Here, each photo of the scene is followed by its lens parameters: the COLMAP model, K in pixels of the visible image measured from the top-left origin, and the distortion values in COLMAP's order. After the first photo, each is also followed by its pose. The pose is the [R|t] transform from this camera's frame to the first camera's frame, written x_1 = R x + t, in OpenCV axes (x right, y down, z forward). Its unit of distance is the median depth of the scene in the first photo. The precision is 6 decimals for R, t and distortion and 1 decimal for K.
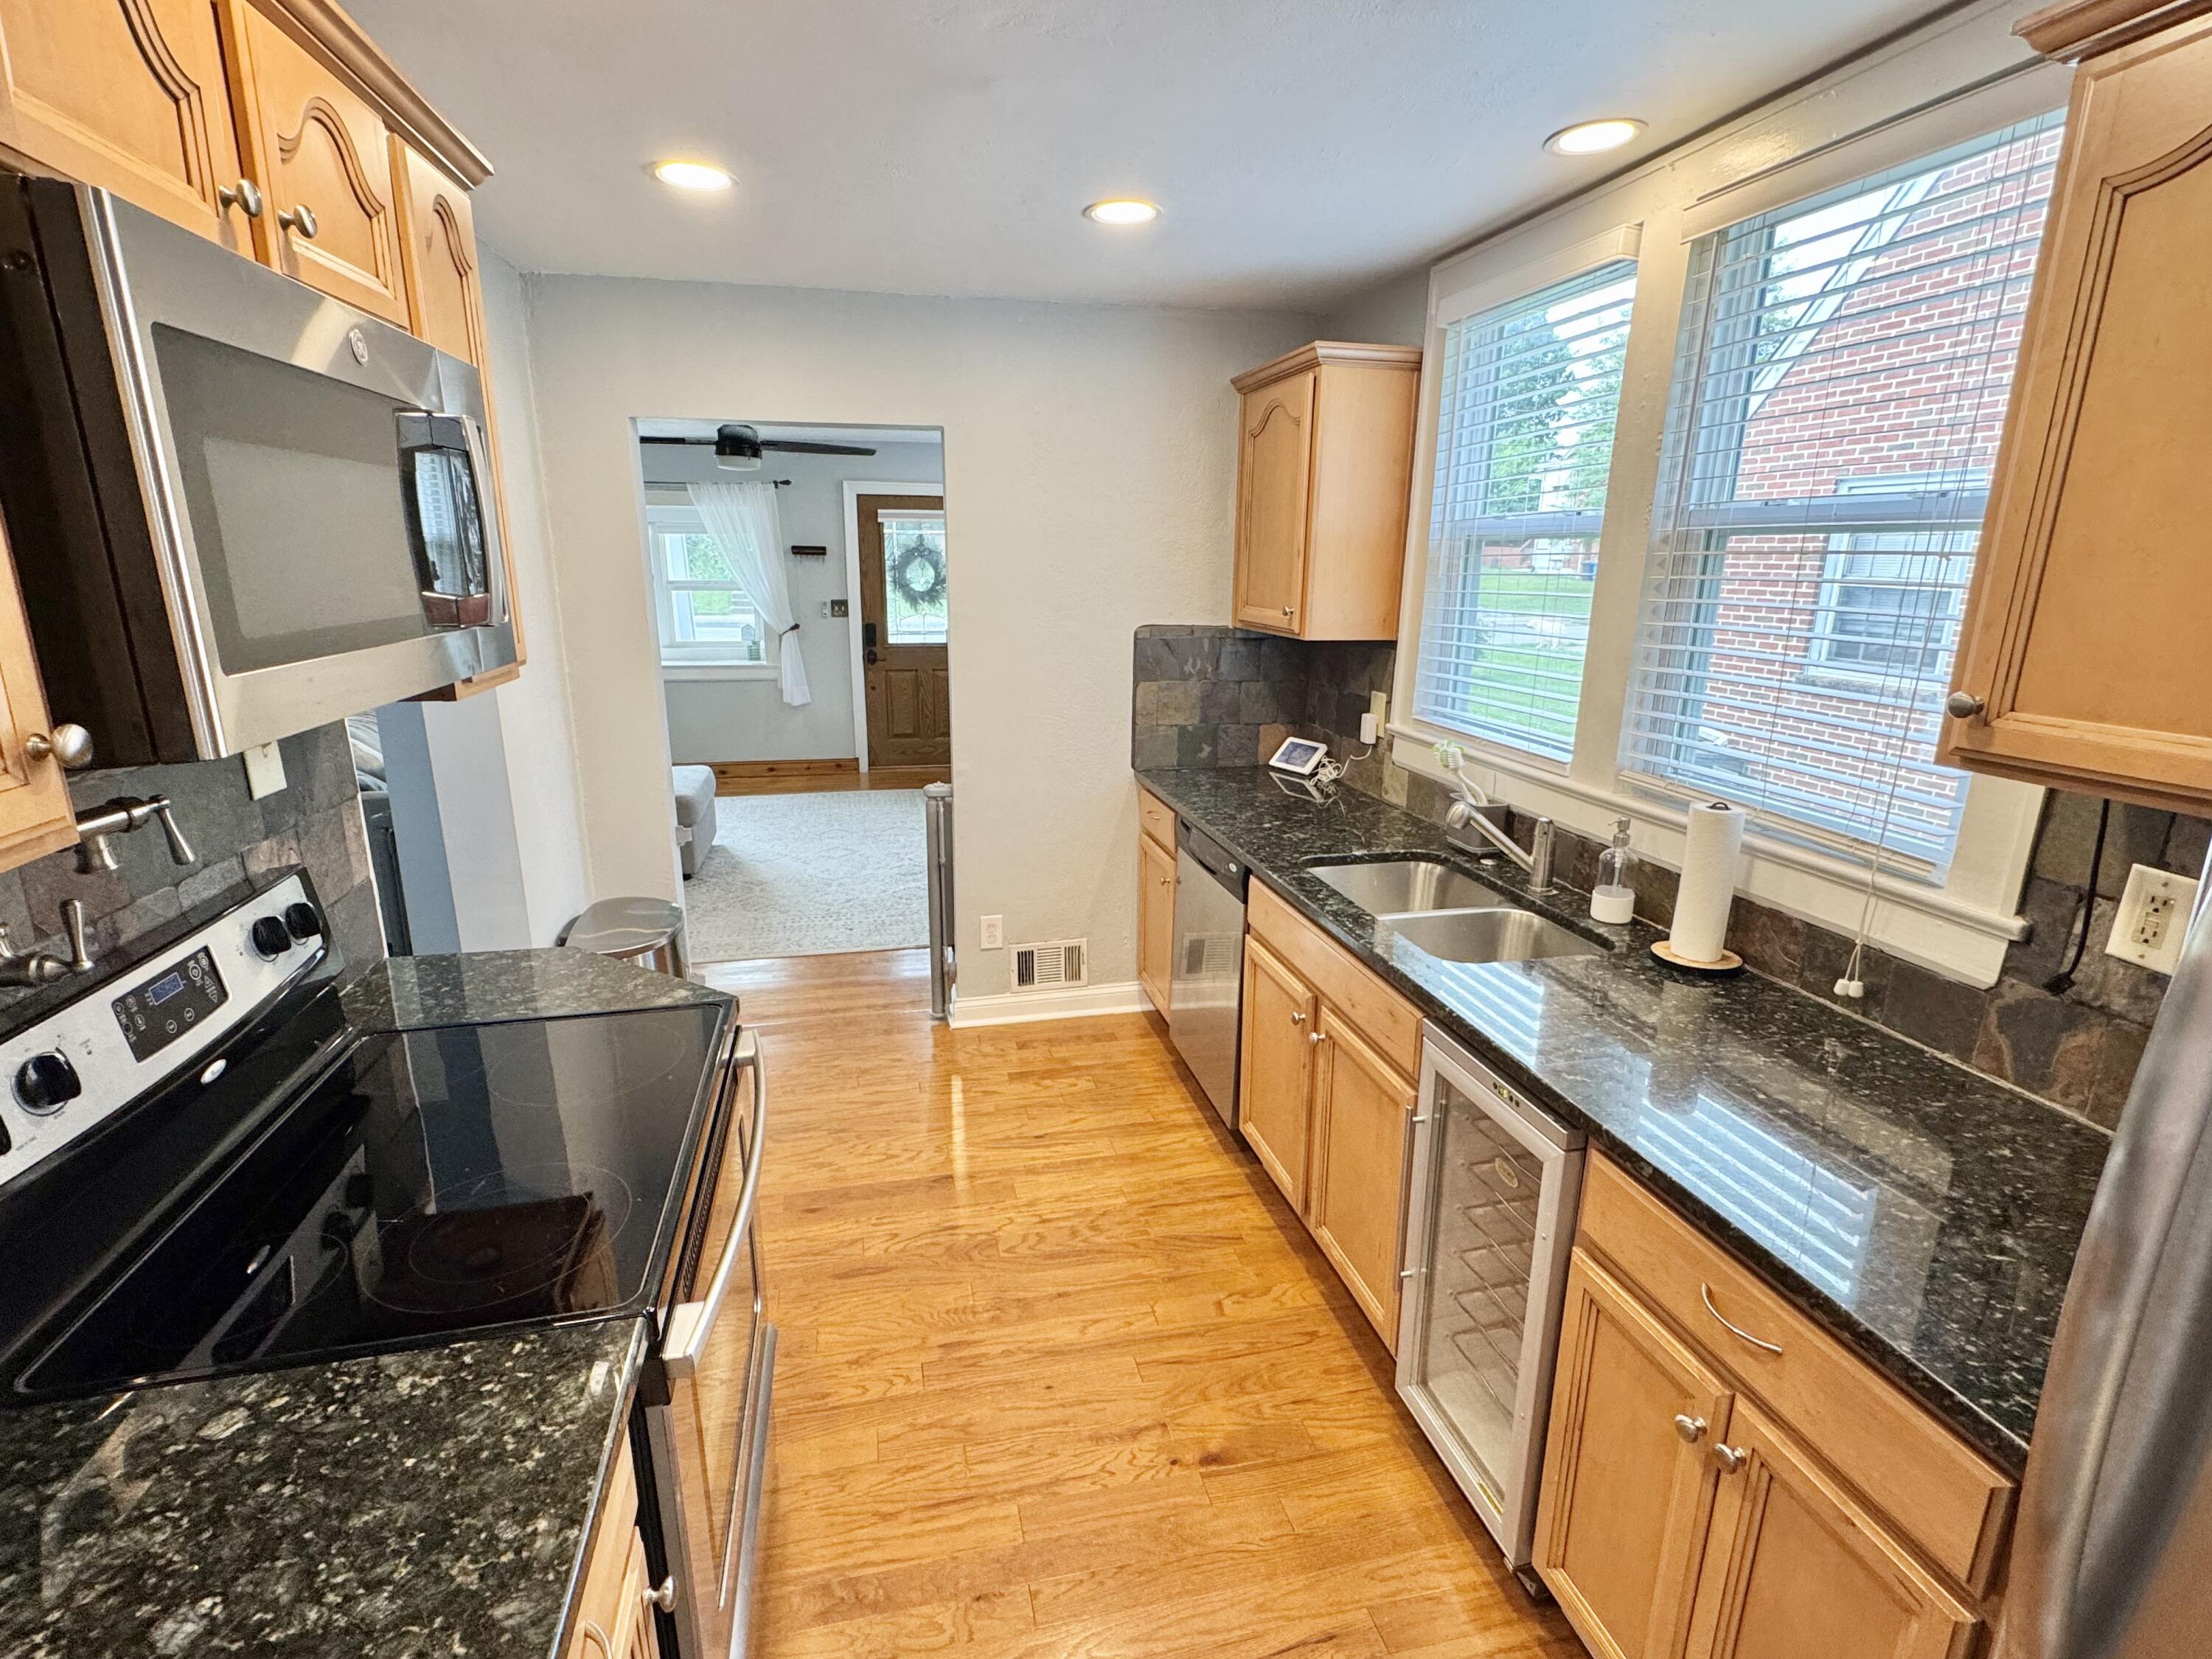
lens RADIAL K [[1044.5, 0, 1097.2], [0, 1044.5, 828.4], [0, 0, 1]] dist [0.000705, -0.000002]
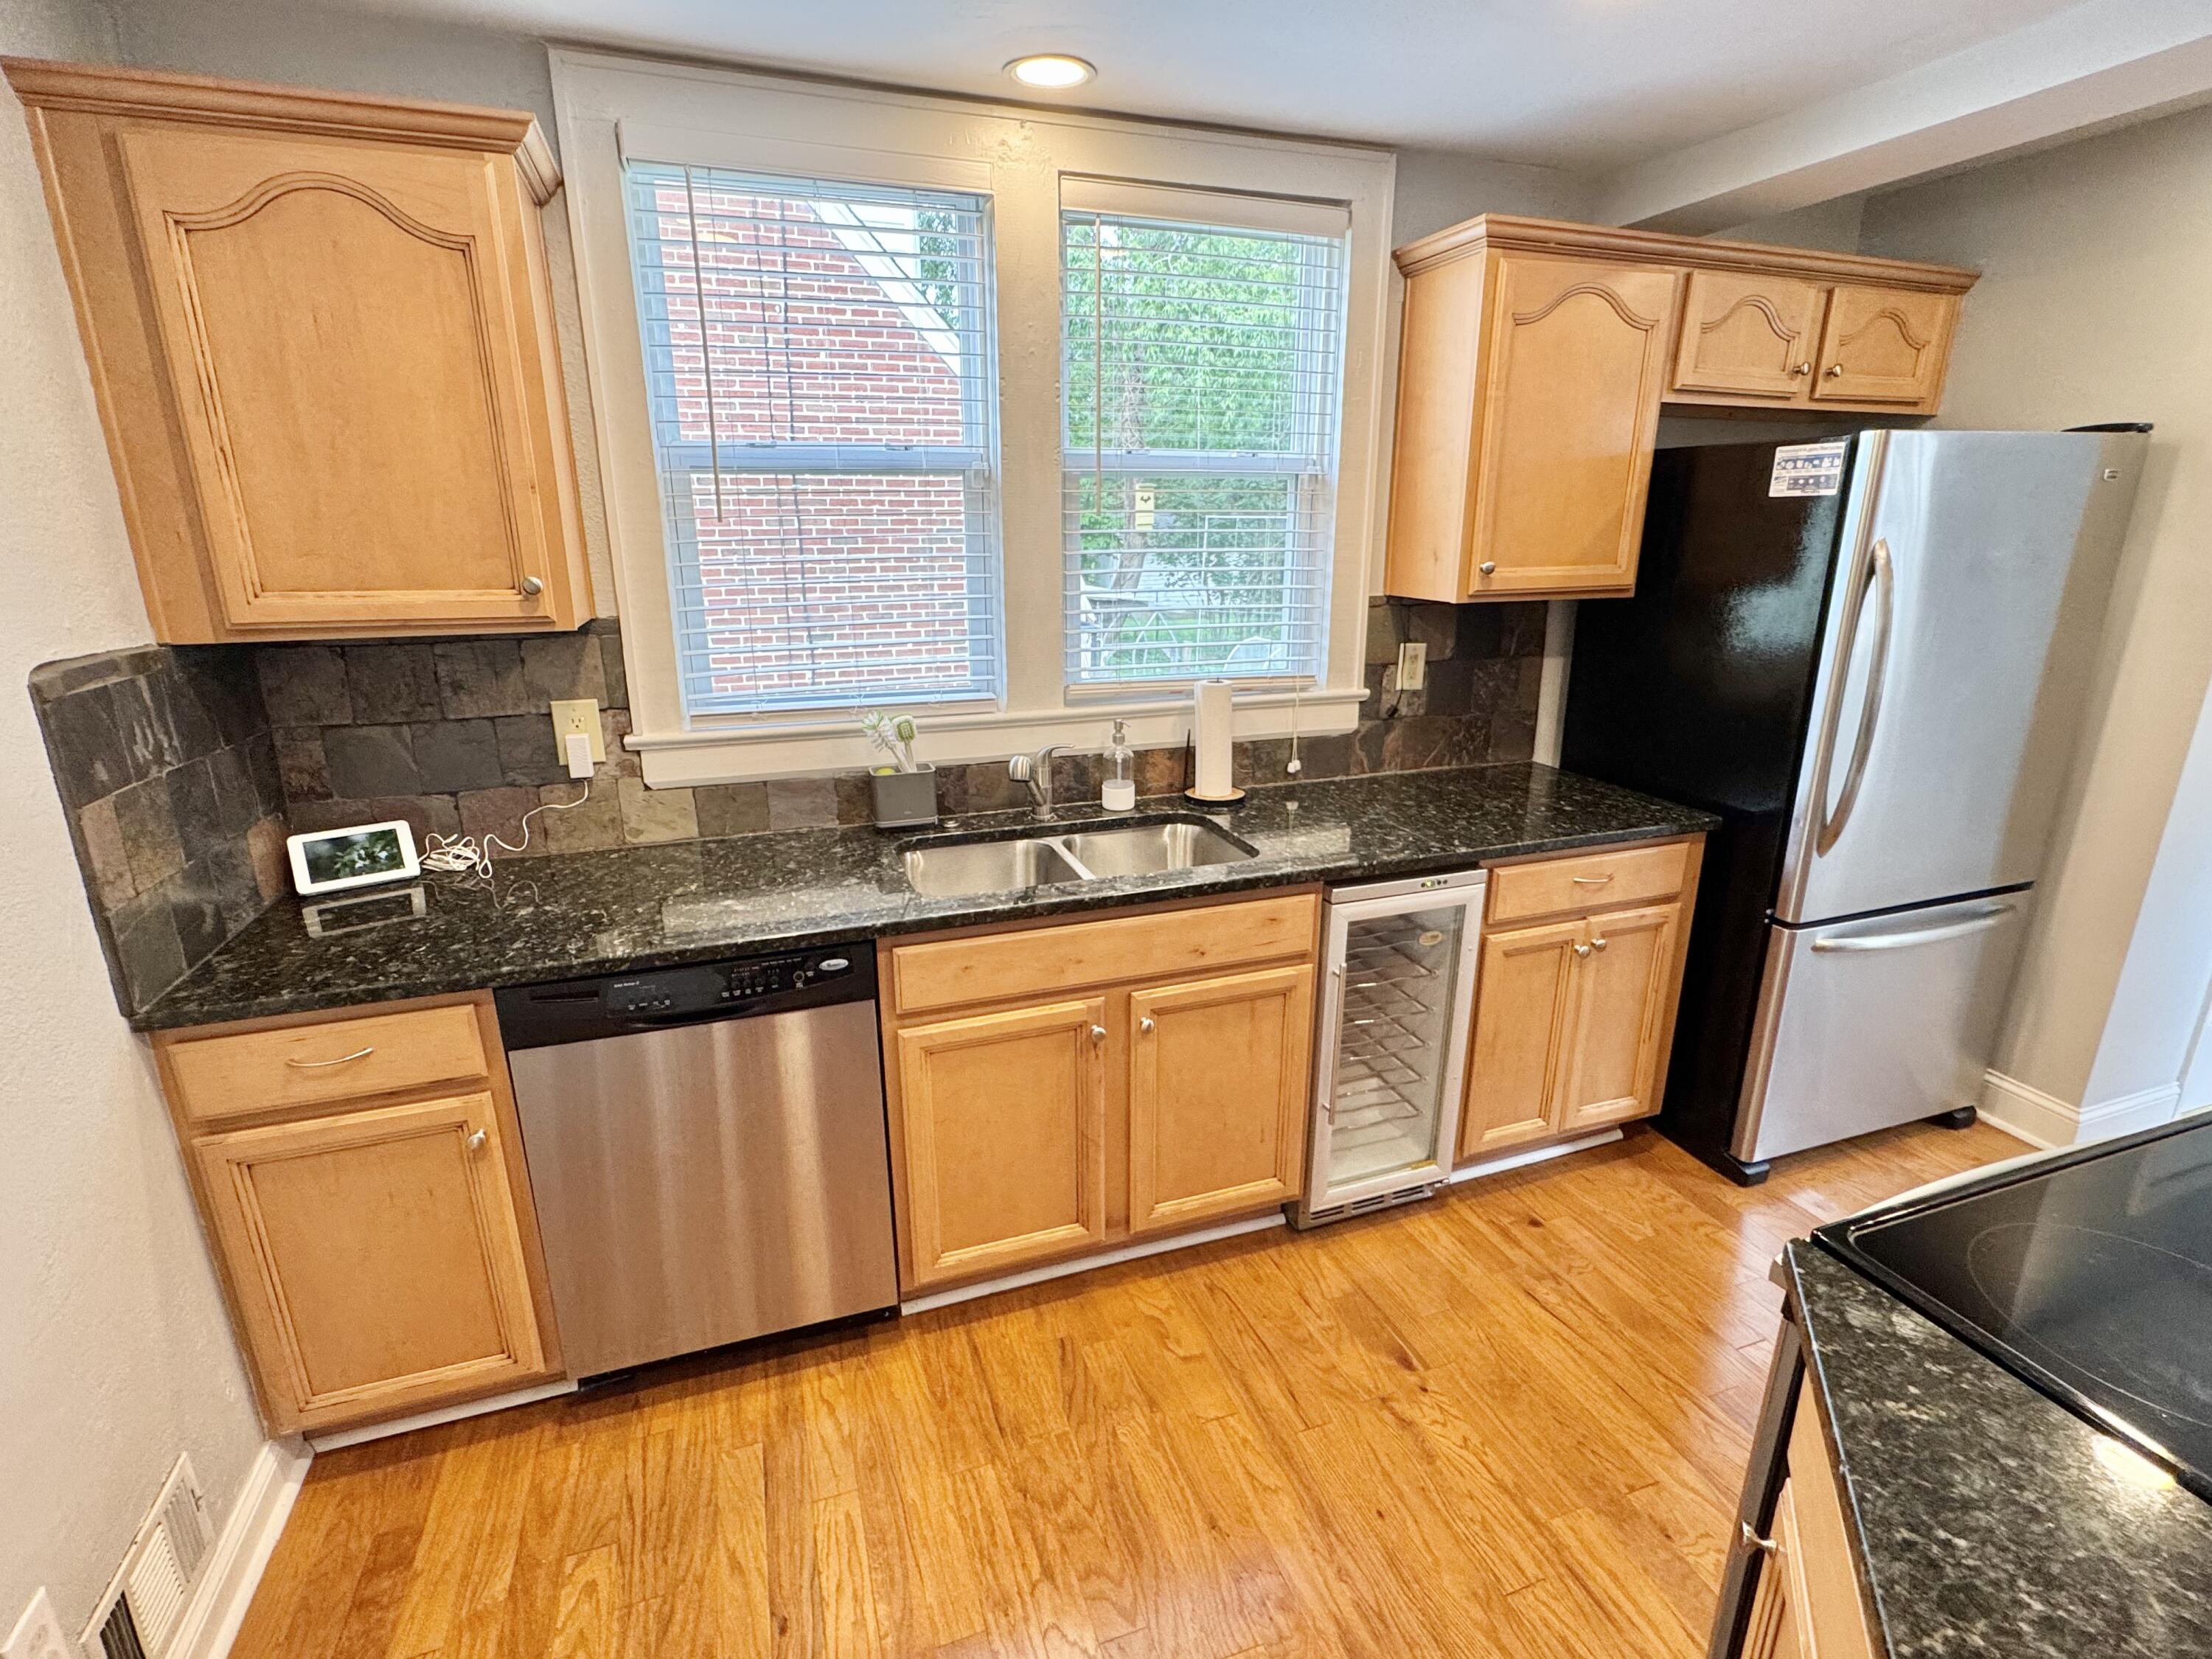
lens RADIAL K [[1044.5, 0, 1100.8], [0, 1044.5, 828.1], [0, 0, 1]] dist [0.000705, -0.000002]
pose [[-0.111383, -0.284142, 0.952291, -0.694873], [0.254140, 0.918245, 0.303709, -0.279416], [-0.960732, 0.275843, -0.030065, 1.166899]]
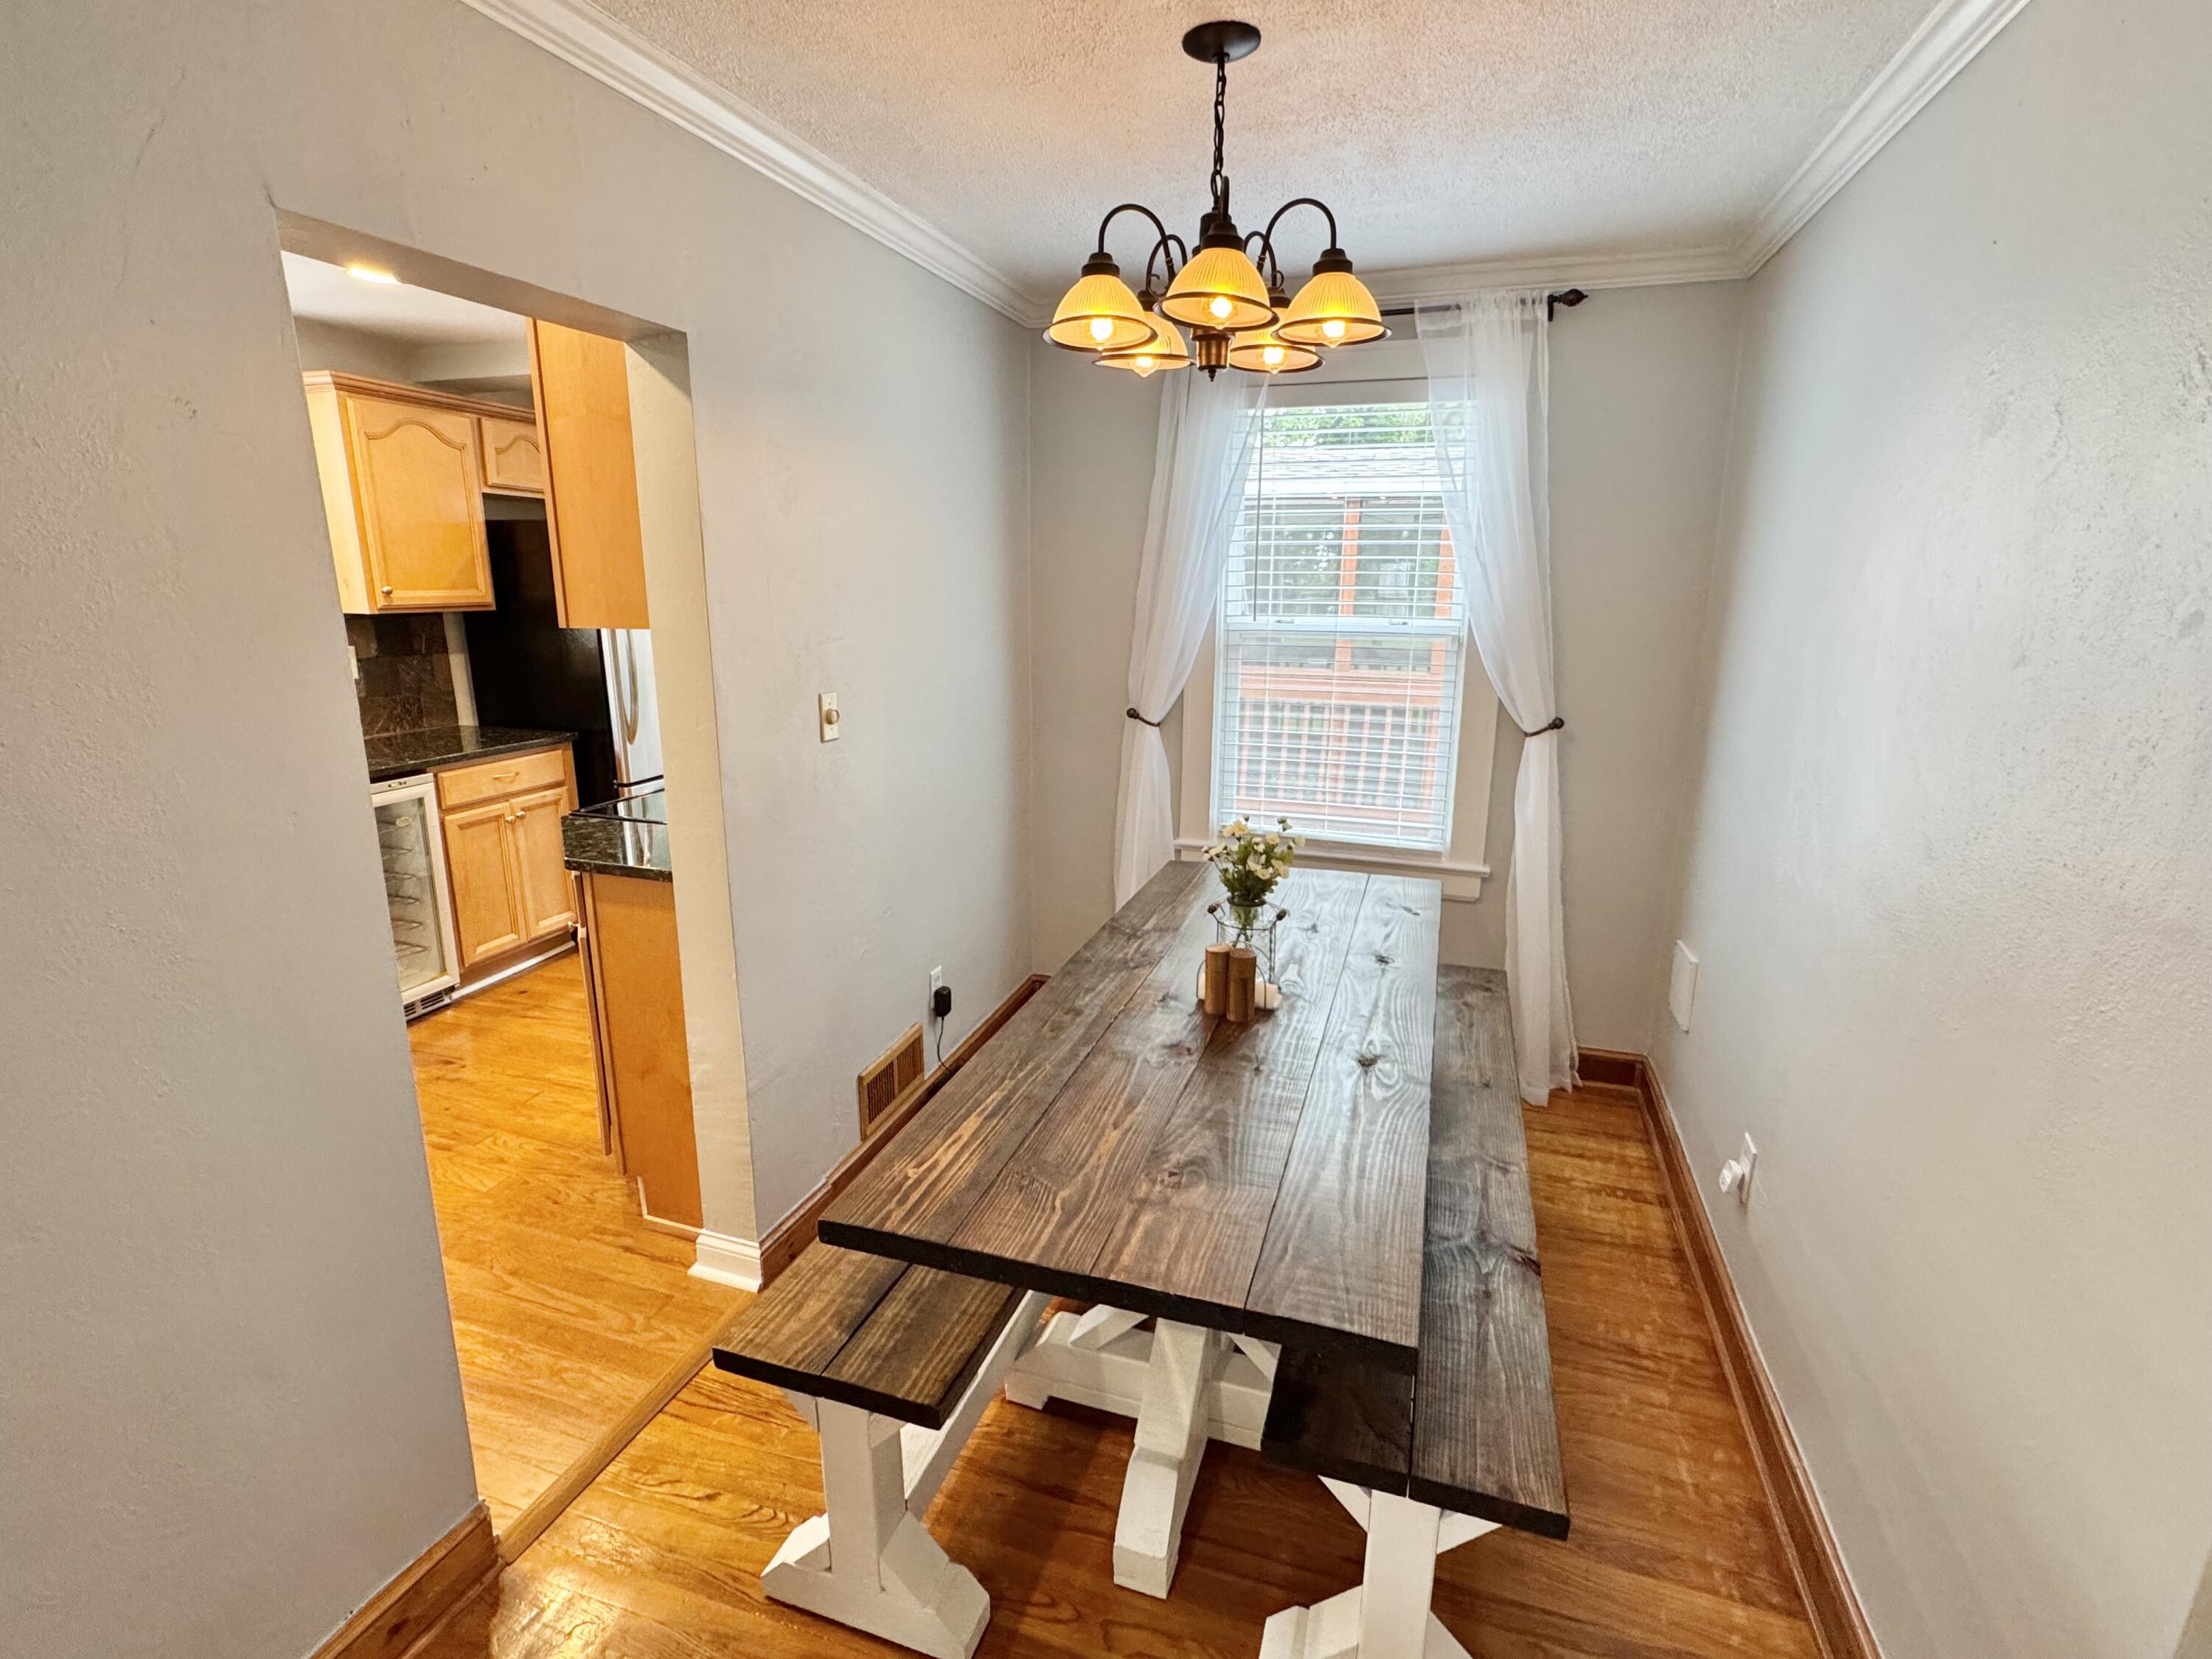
lens RADIAL K [[1044.5, 0, 1108.5], [0, 1044.5, 825.1], [0, 0, 1]] dist [0.000705, -0.000002]
pose [[-0.860419, -0.136197, 0.491049, -1.625933], [0.111624, 0.889846, 0.442396, -0.389541], [-0.497211, 0.435459, -0.750438, 1.575894]]
